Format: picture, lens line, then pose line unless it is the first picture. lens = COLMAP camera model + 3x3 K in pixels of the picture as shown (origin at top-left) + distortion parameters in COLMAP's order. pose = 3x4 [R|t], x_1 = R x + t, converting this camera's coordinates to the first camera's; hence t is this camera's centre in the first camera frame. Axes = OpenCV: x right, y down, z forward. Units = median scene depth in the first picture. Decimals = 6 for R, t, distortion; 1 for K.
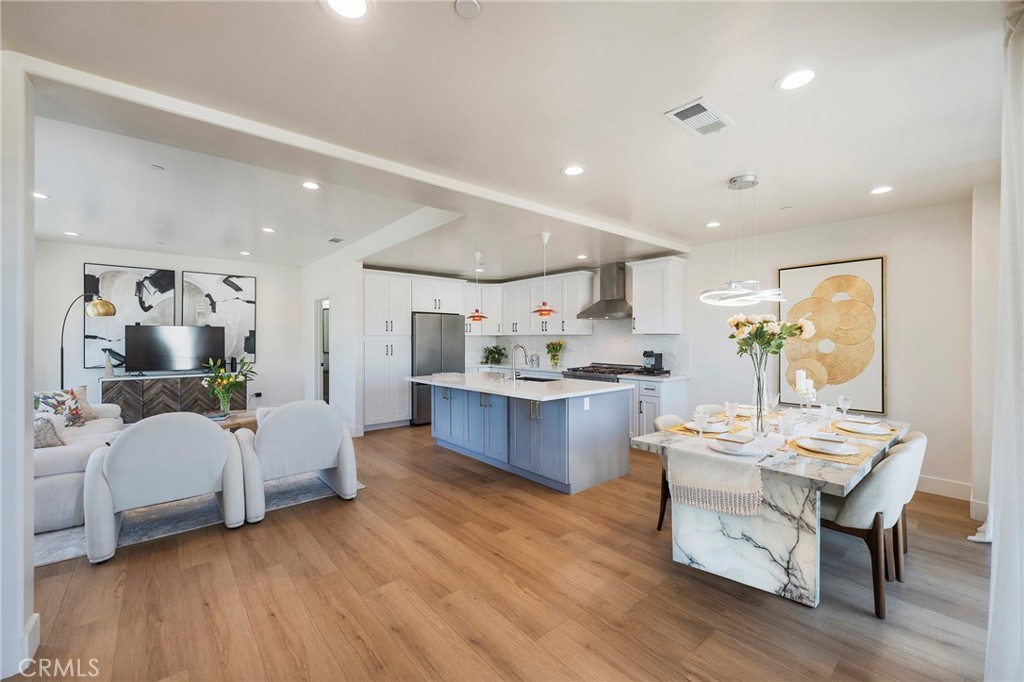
lens RADIAL K [[415.7, 0, 514.8], [0, 415.7, 340.6], [0, 0, 1]] dist [-0.003100, -0.000447]
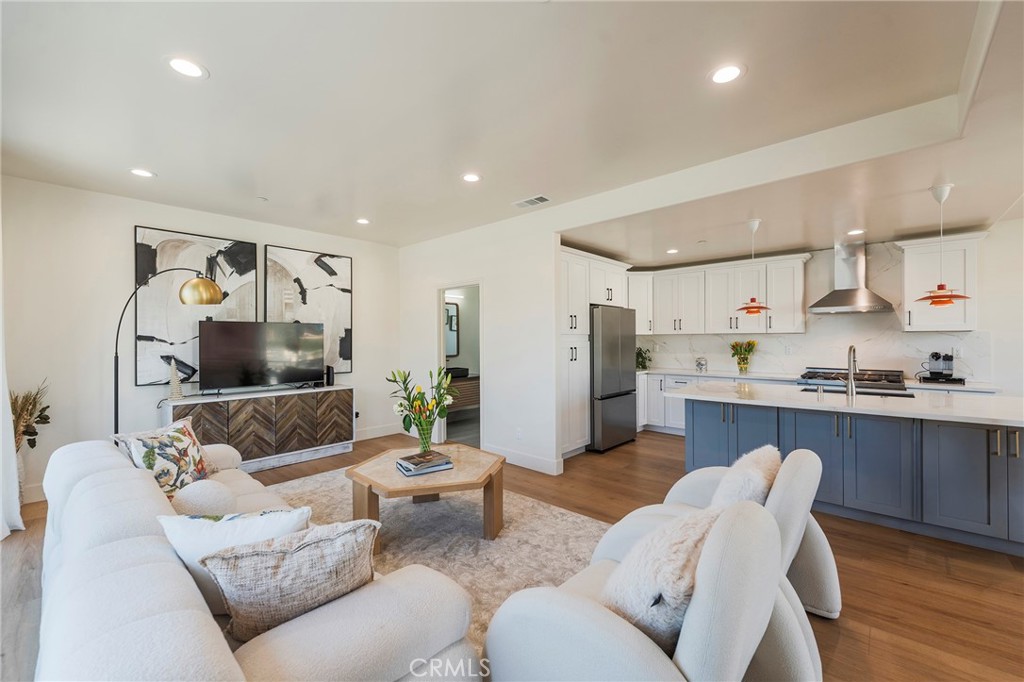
lens RADIAL K [[415.7, 0, 513.7], [0, 415.7, 342.0], [0, 0, 1]] dist [-0.003100, -0.000447]
pose [[0.993448, -0.005667, 0.114145, -0.490131], [0.005507, 0.999983, 0.001716, -0.000728], [-0.114153, -0.001077, 0.993463, 0.262964]]
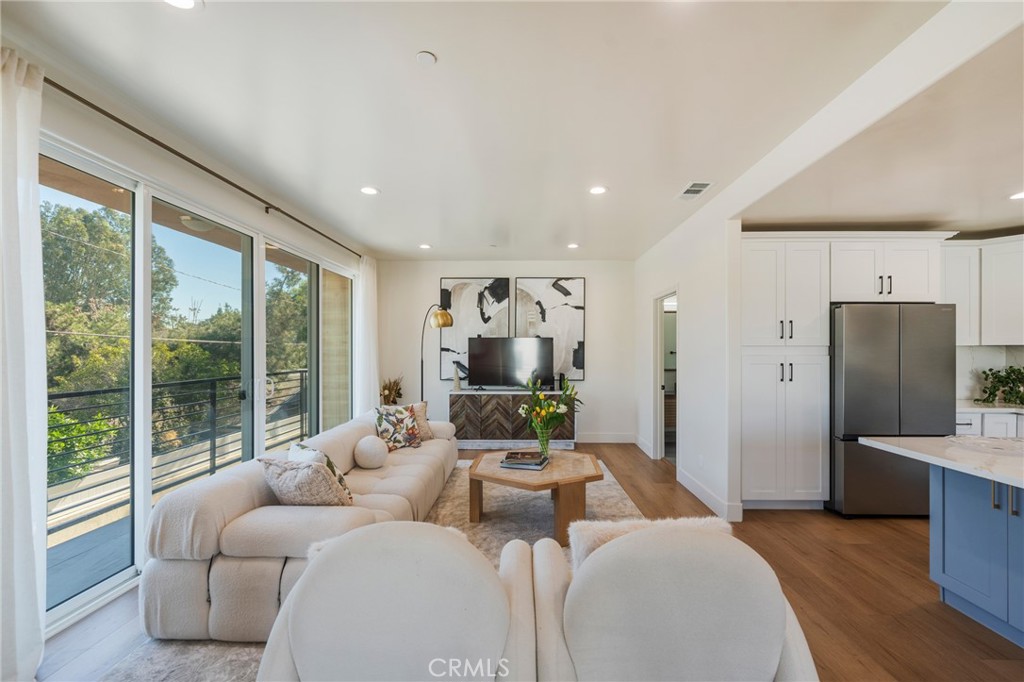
lens RADIAL K [[415.7, 0, 515.3], [0, 415.7, 353.8], [0, 0, 1]] dist [-0.003100, -0.000447]
pose [[0.743308, 0.004947, -0.668932, -0.196877], [-0.003507, 0.999988, 0.003499, -0.002590], [0.668941, -0.000255, 0.743316, 0.334018]]
